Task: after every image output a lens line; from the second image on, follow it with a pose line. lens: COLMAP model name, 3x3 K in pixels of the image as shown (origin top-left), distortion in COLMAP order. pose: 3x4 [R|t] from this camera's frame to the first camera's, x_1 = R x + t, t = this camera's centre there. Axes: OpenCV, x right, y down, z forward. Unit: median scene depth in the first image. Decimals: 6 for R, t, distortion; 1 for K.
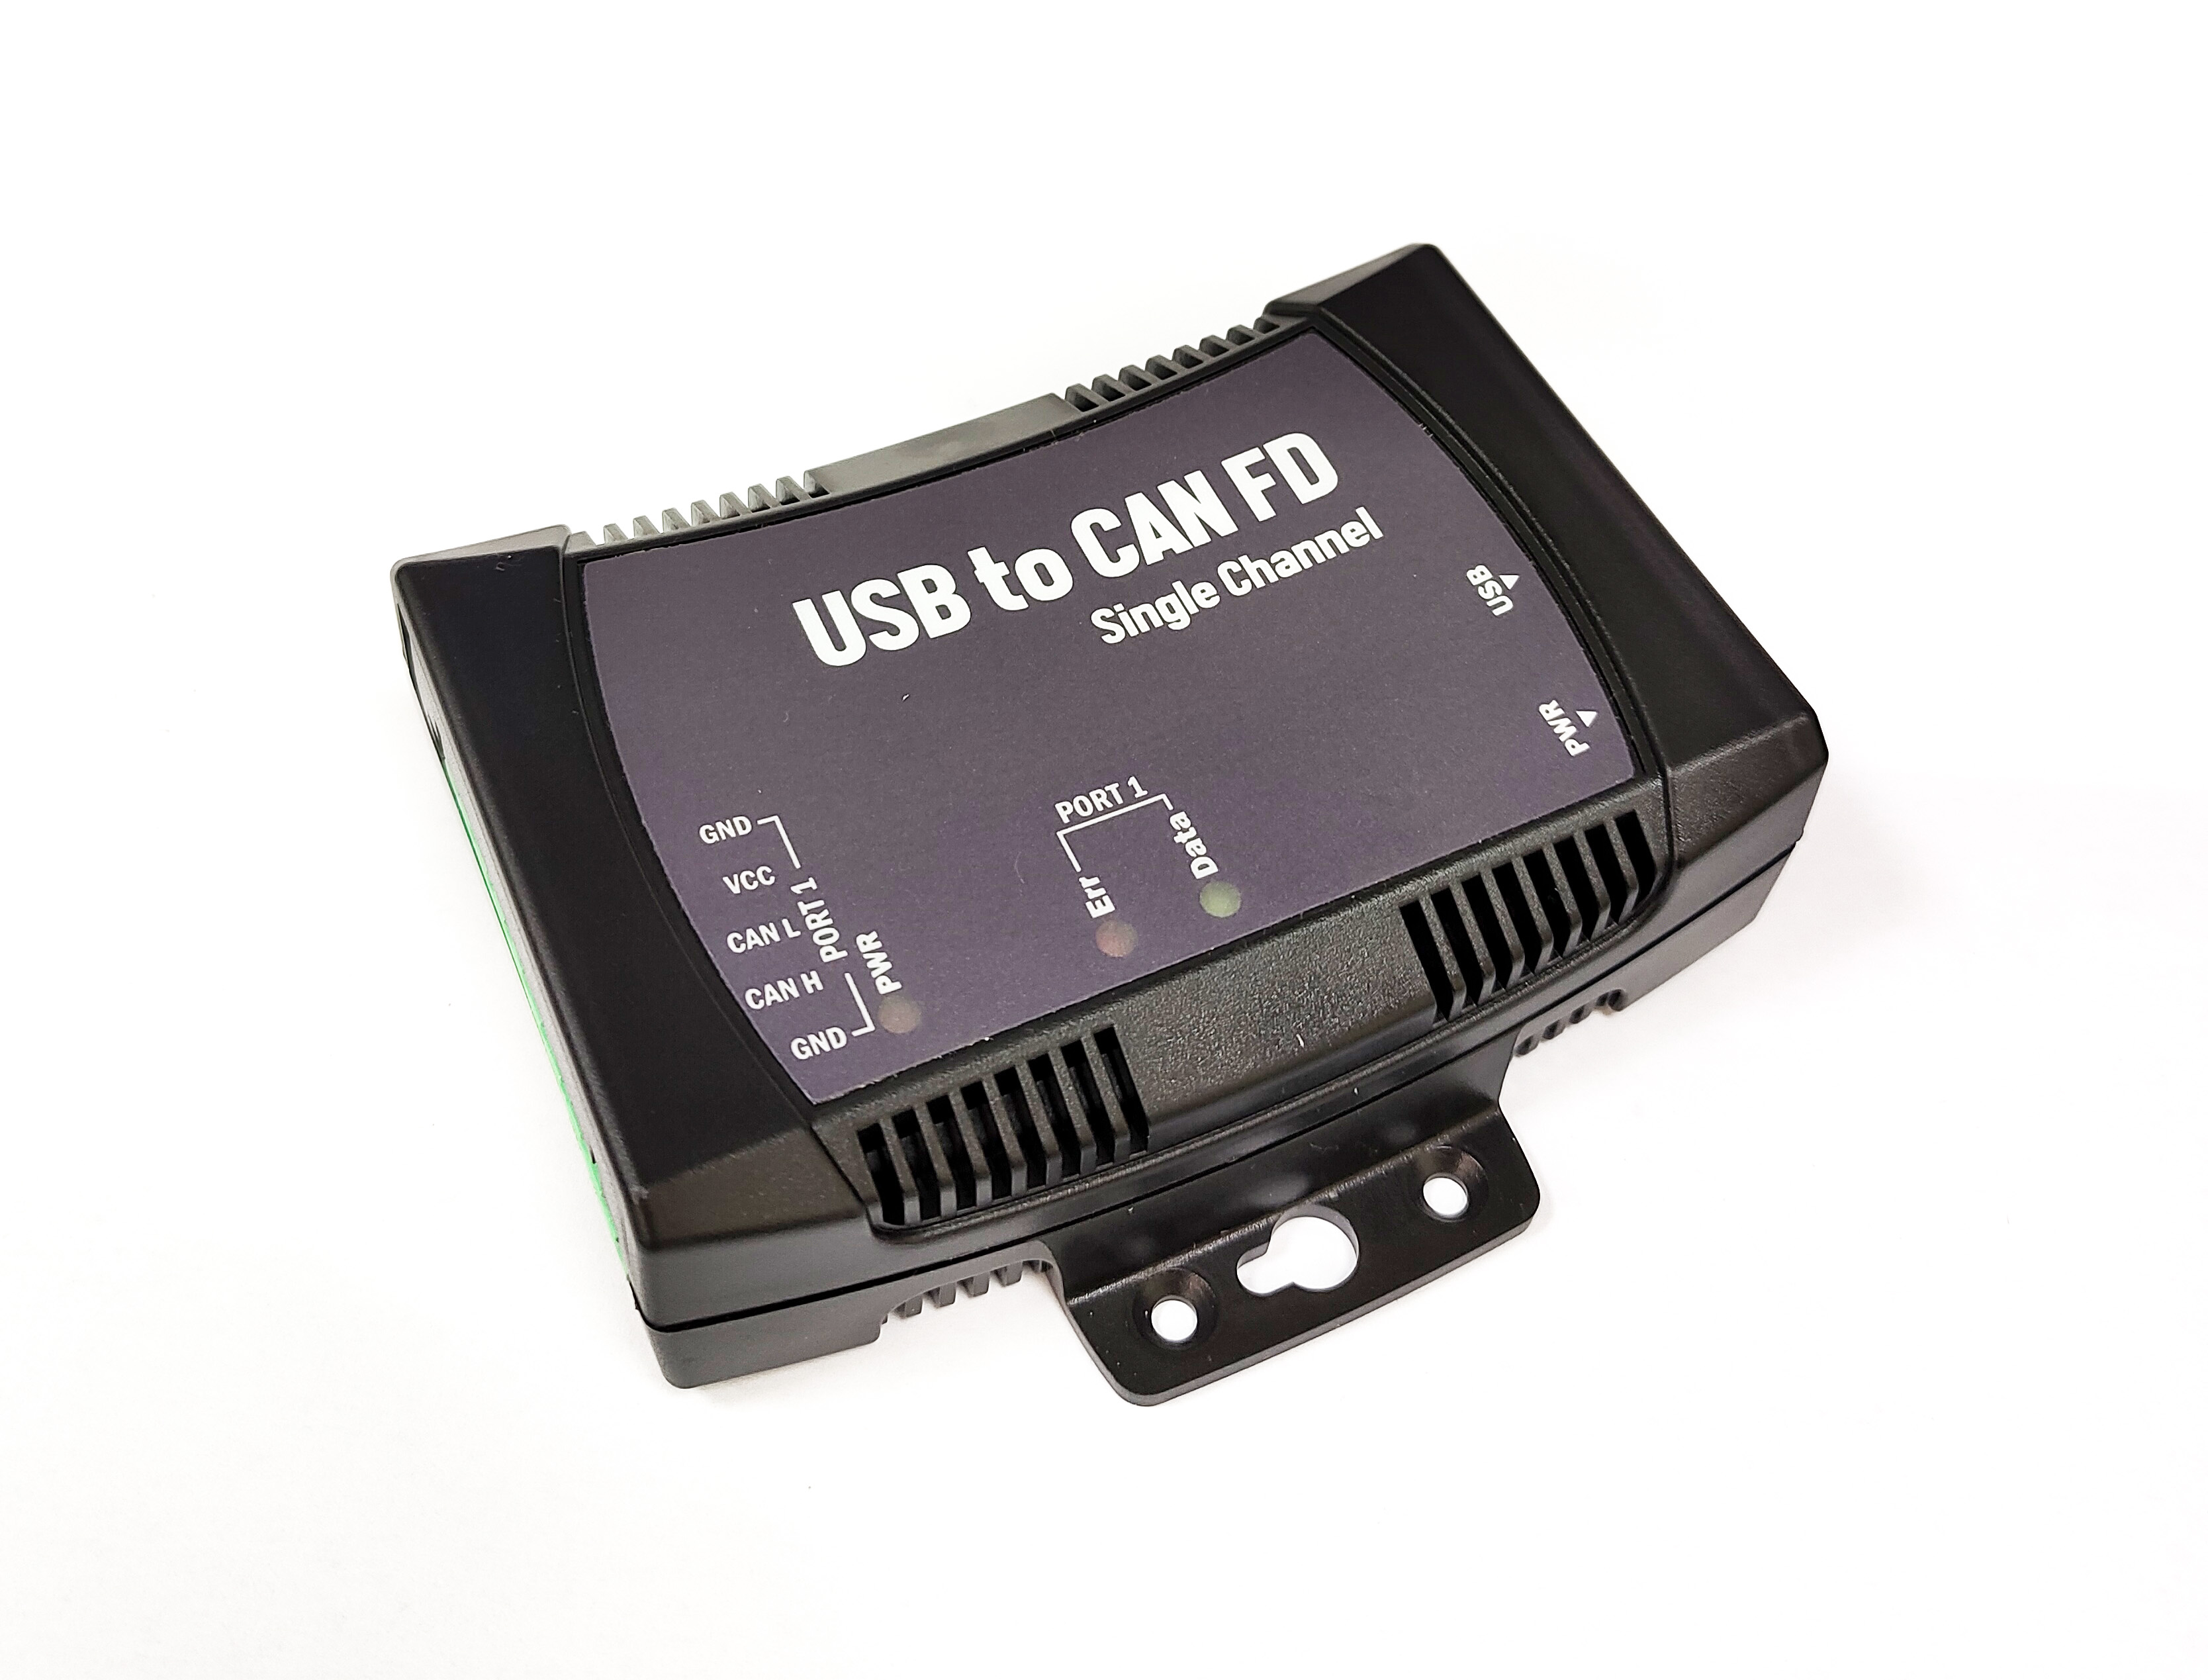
lens RADIAL K [[2460.1, 0, 1072.1], [0, 2460.1, 446.3], [0, 0, 1]] dist [0.004491, -0.020417]
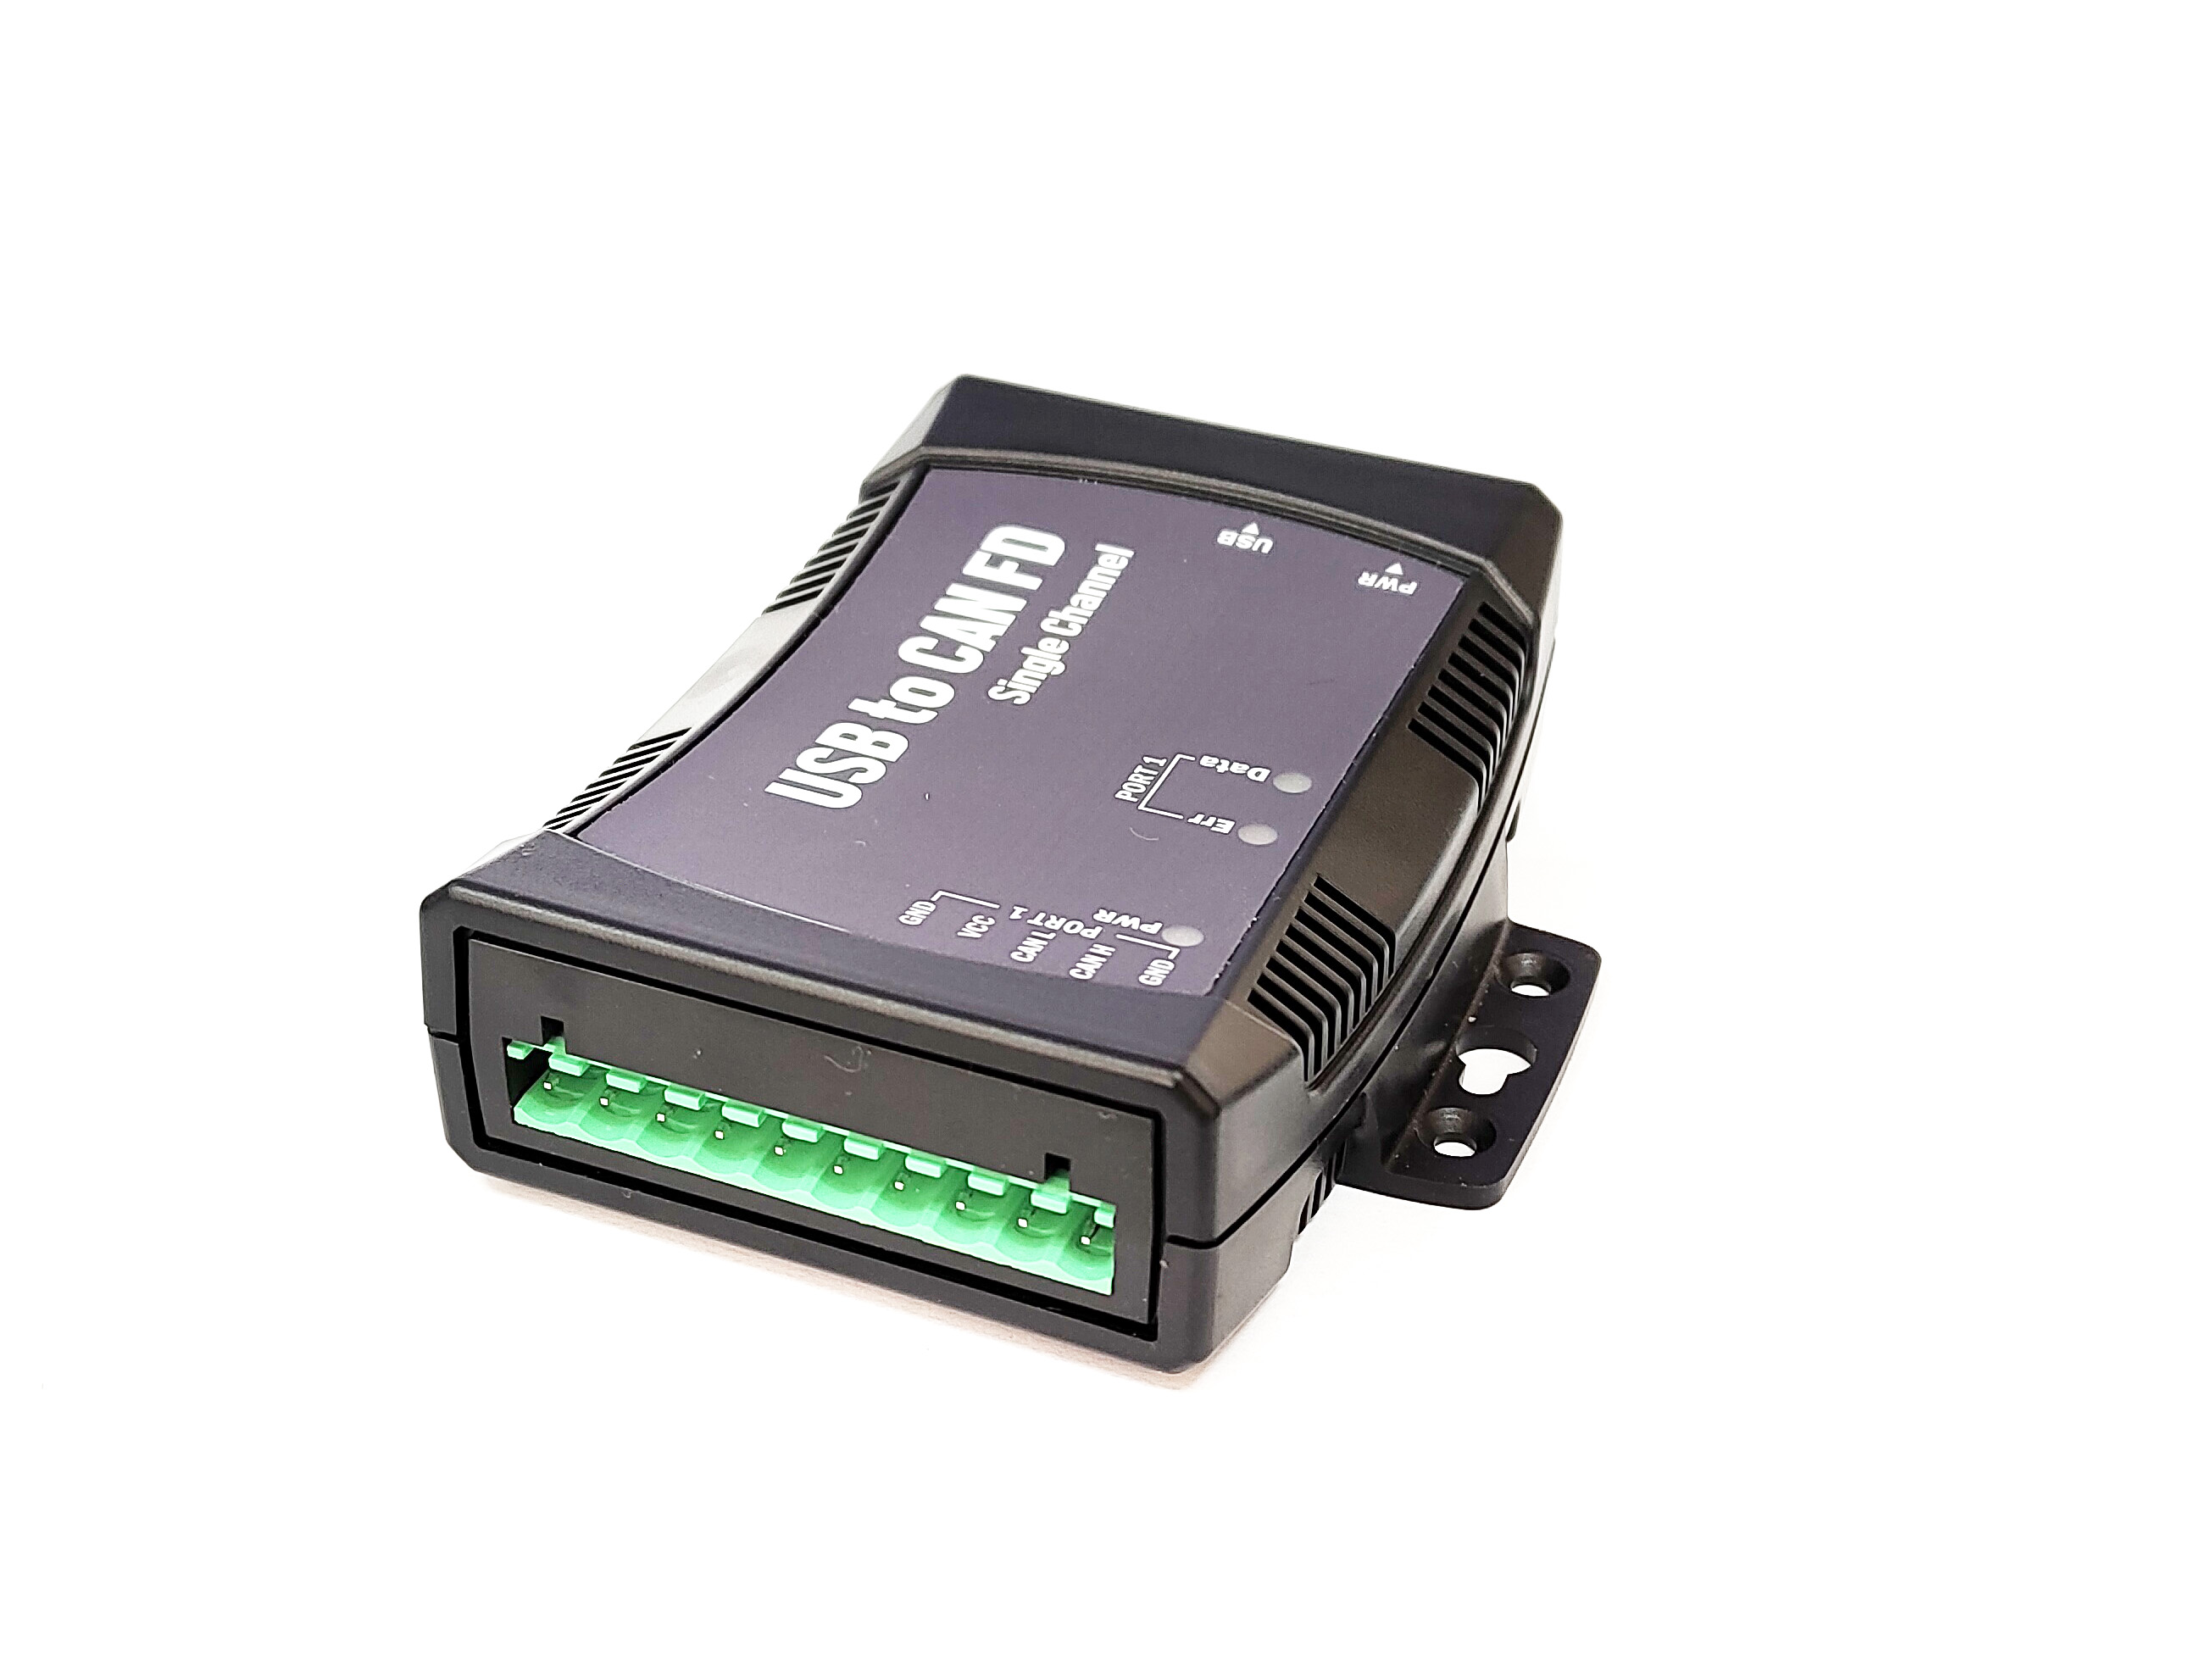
lens RADIAL K [[3227.2, 0, 1106.0], [0, 3227.2, 836.5], [0, 0, 1]] dist [0.012782, 0.004743]
pose [[0.728638, -0.402996, 0.553787, -0.768420], [0.515537, 0.855029, -0.056099, 0.231845], [-0.450897, 0.326374, 0.830766, -0.138850]]
